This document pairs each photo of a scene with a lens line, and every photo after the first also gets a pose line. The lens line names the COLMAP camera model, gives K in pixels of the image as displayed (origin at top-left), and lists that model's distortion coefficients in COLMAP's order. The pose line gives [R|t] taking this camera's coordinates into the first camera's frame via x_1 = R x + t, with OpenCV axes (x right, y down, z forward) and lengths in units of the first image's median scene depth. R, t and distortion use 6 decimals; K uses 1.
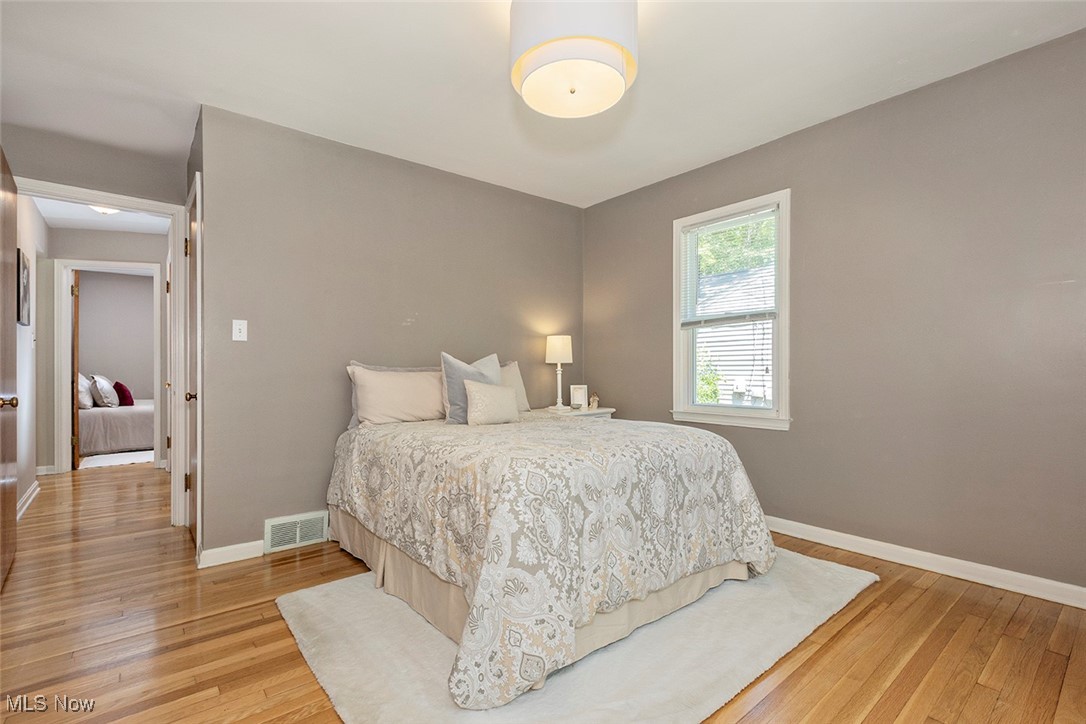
lens RADIAL K [[504.3, 0, 543.5], [0, 504.3, 366.3], [0, 0, 1]] dist [-0.003047, 0.000779]
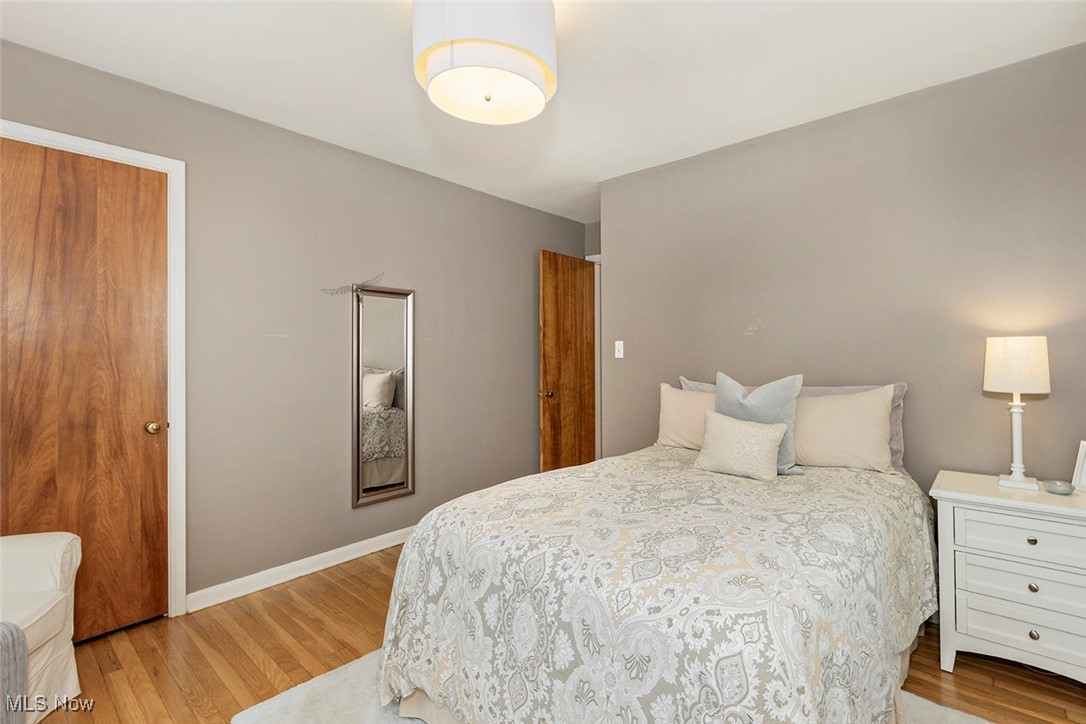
lens RADIAL K [[504.3, 0, 542.6], [0, 504.3, 357.1], [0, 0, 1]] dist [-0.003047, 0.000779]
pose [[0.145195, 0.008187, -0.989369, 0.796931], [0.013240, 0.999860, 0.010217, -0.091019], [0.989315, -0.014582, 0.145066, 0.849850]]
